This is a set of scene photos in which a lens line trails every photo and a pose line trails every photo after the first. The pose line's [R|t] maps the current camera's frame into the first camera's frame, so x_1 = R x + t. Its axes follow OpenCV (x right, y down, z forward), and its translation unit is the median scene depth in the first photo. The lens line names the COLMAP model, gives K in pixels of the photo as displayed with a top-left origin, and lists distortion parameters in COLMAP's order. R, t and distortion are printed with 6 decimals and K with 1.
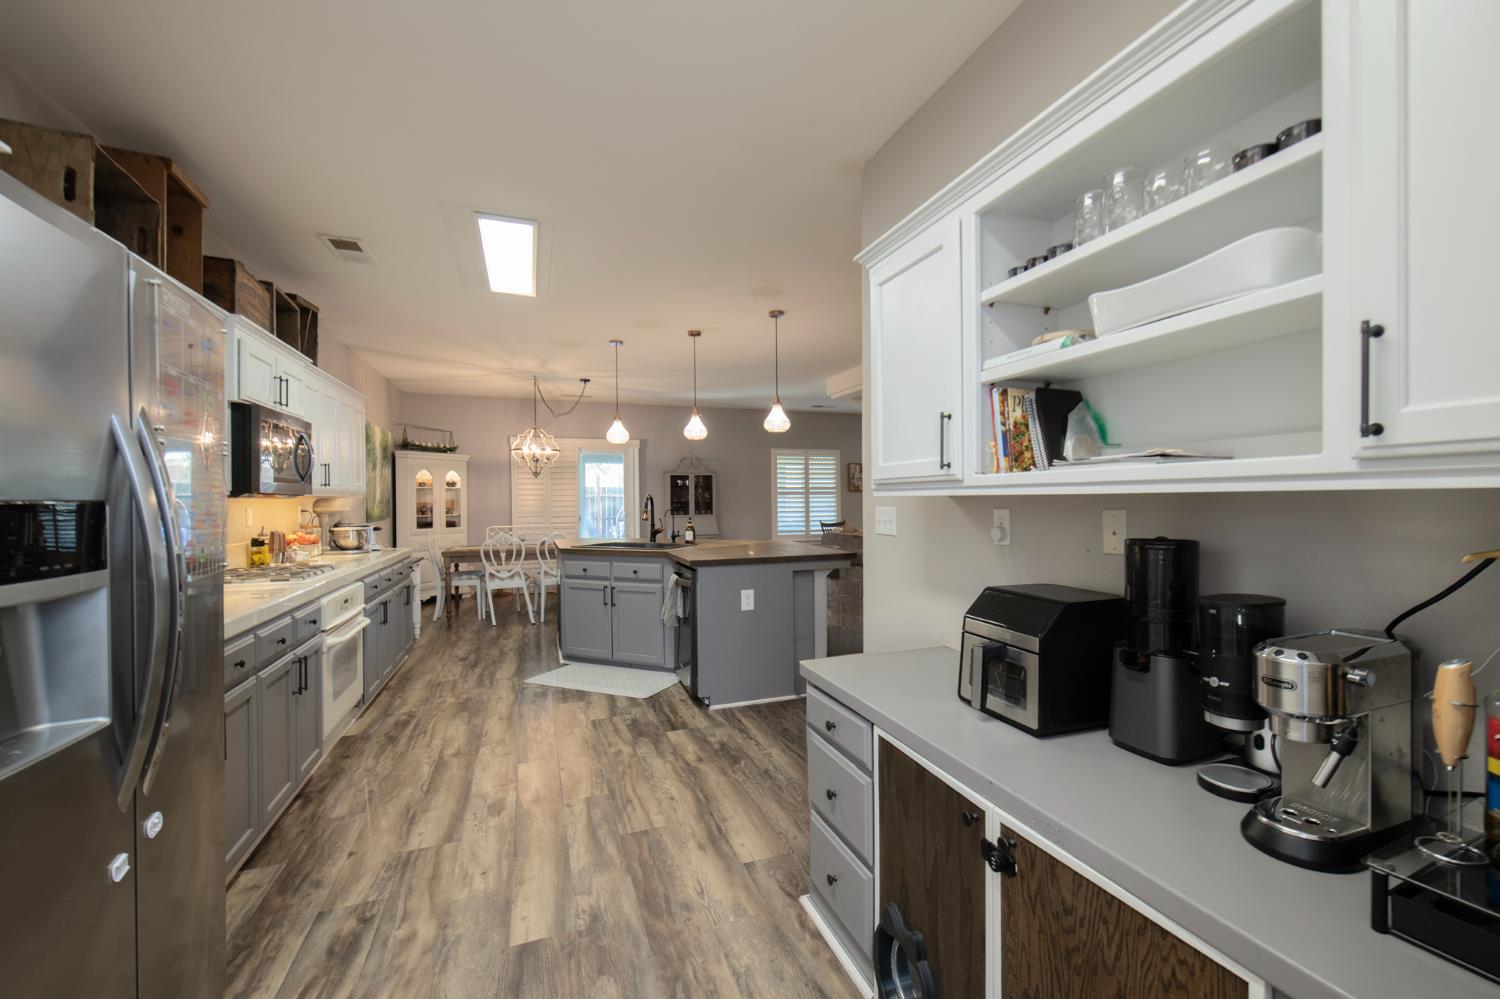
lens RADIAL K [[601.8, 0, 769.2], [0, 601.8, 507.0], [0, 0, 1]] dist [-0.001143, -0.000141]
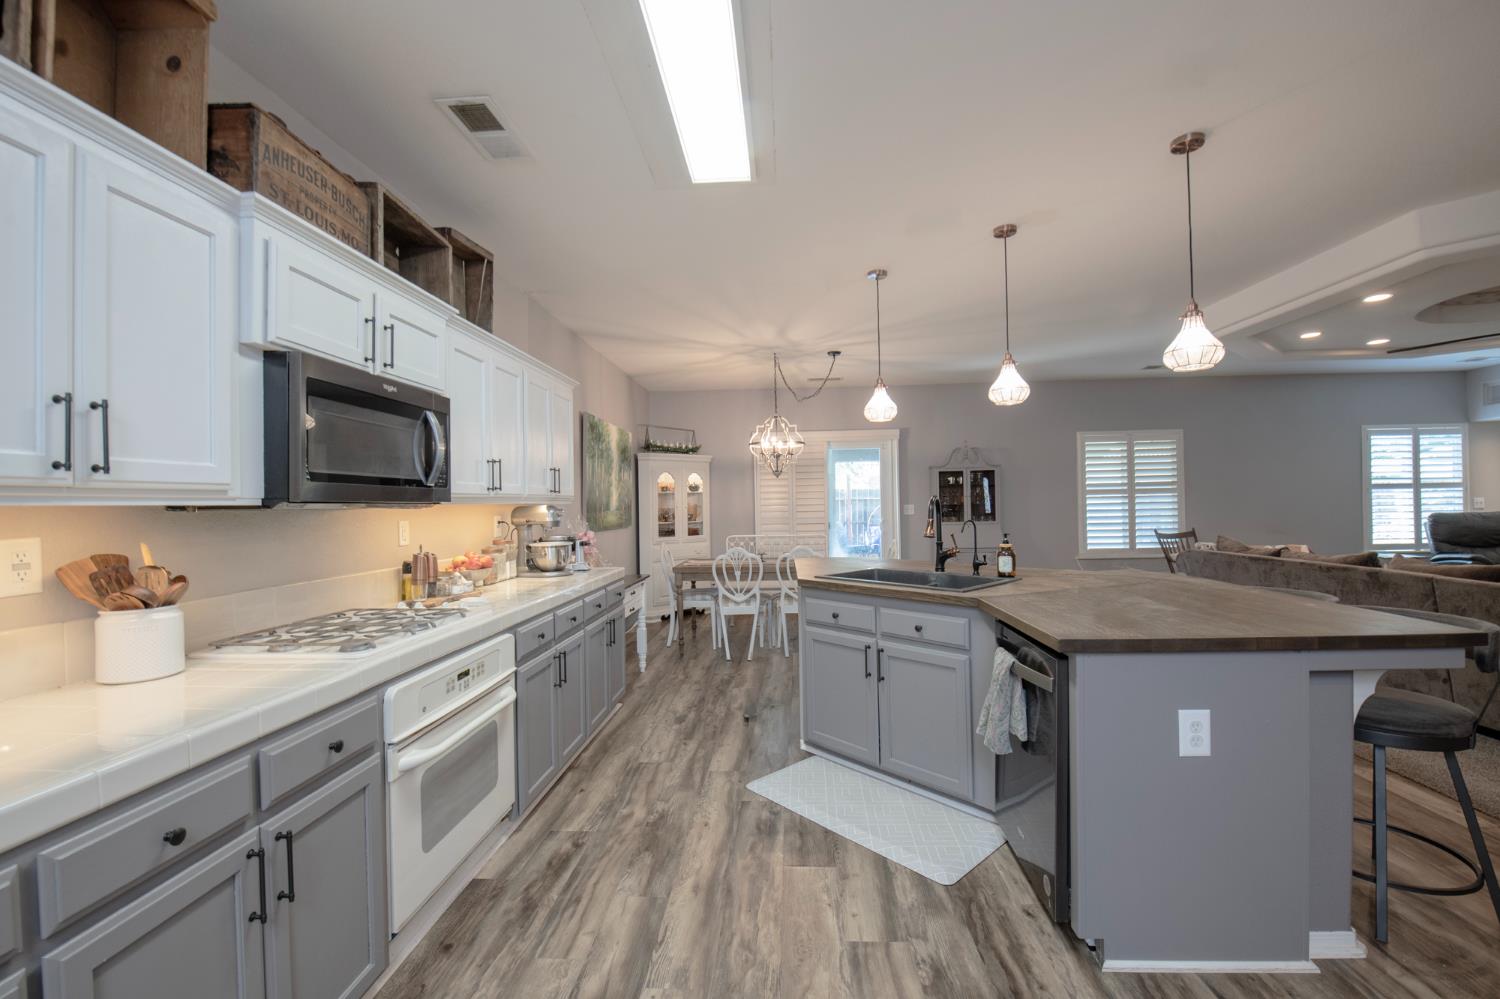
lens RADIAL K [[601.8, 0, 769.2], [0, 601.8, 507.0], [0, 0, 1]] dist [-0.001143, -0.000141]
pose [[0.918597, -0.007723, -0.395121, -0.118073], [0.006321, 0.999968, -0.004851, -0.007417], [0.395146, 0.001959, 0.918616, 0.386848]]
